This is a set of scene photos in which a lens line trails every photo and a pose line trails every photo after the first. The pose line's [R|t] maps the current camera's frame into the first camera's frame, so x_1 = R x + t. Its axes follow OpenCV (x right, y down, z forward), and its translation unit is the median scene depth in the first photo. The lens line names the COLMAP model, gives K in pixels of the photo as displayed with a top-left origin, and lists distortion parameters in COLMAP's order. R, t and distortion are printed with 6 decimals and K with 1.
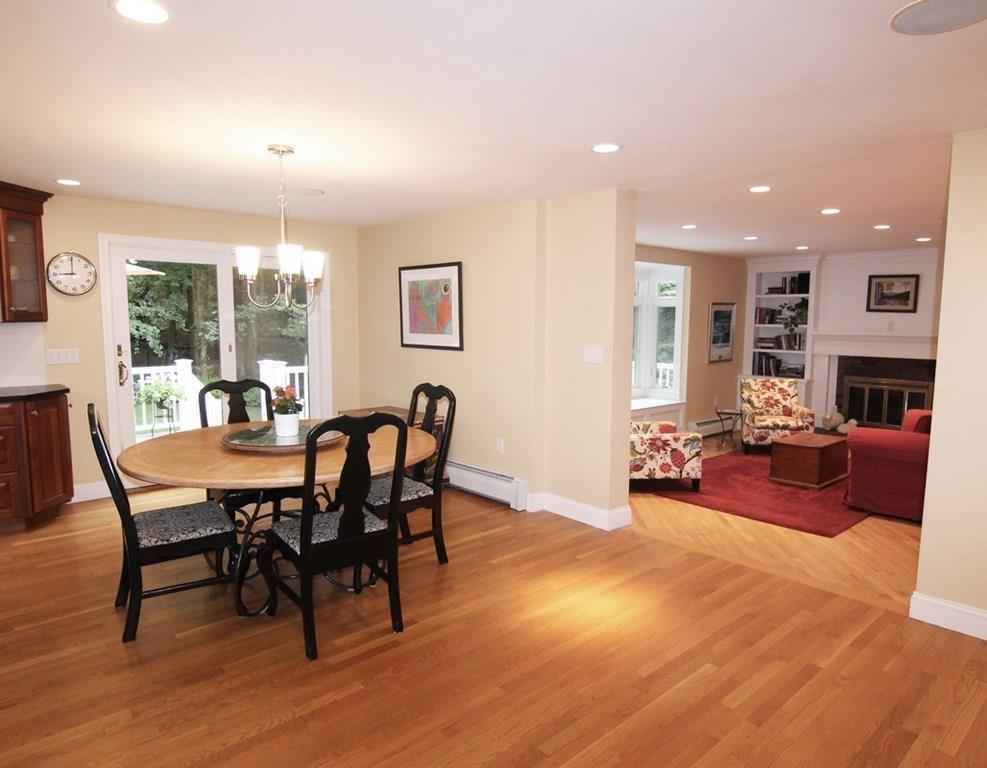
lens RADIAL K [[610.8, 0, 498.1], [0, 610.8, 387.2], [0, 0, 1]] dist [-0.016447, -0.002249]
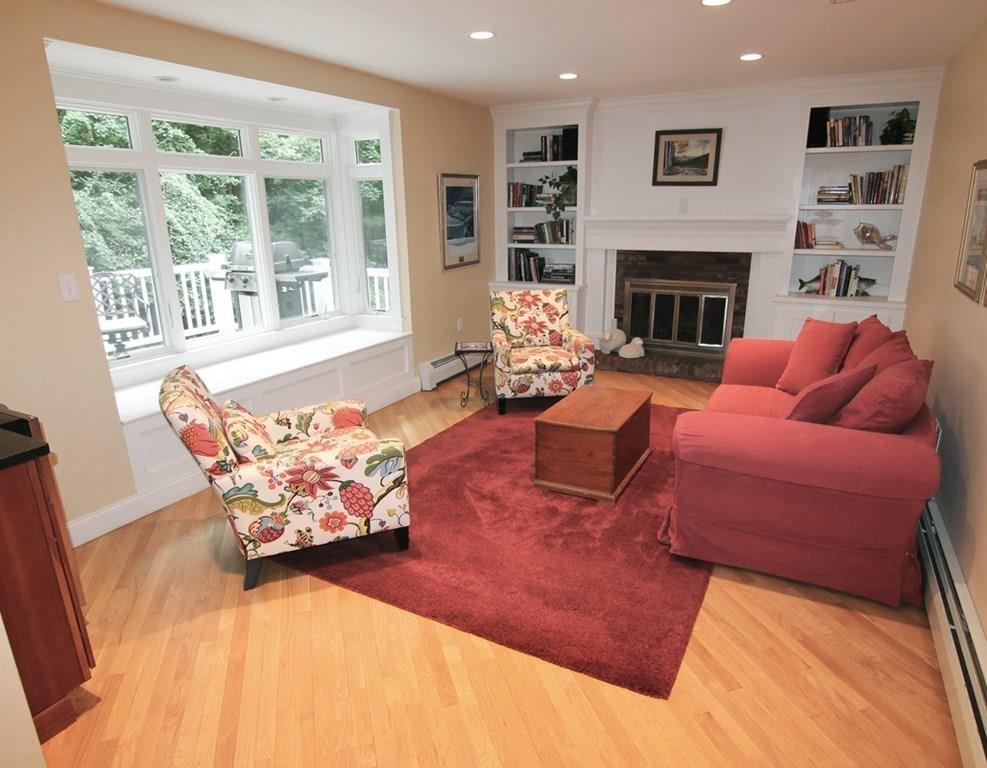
lens RADIAL K [[611.3, 0, 491.9], [0, 611.3, 384.8], [0, 0, 1]] dist [-0.001863, -0.002913]
pose [[0.937487, -0.114246, 0.328735, 0.173854], [0.055575, 0.981606, 0.182653, -0.037664], [-0.343555, -0.152965, 0.926591, 0.375102]]
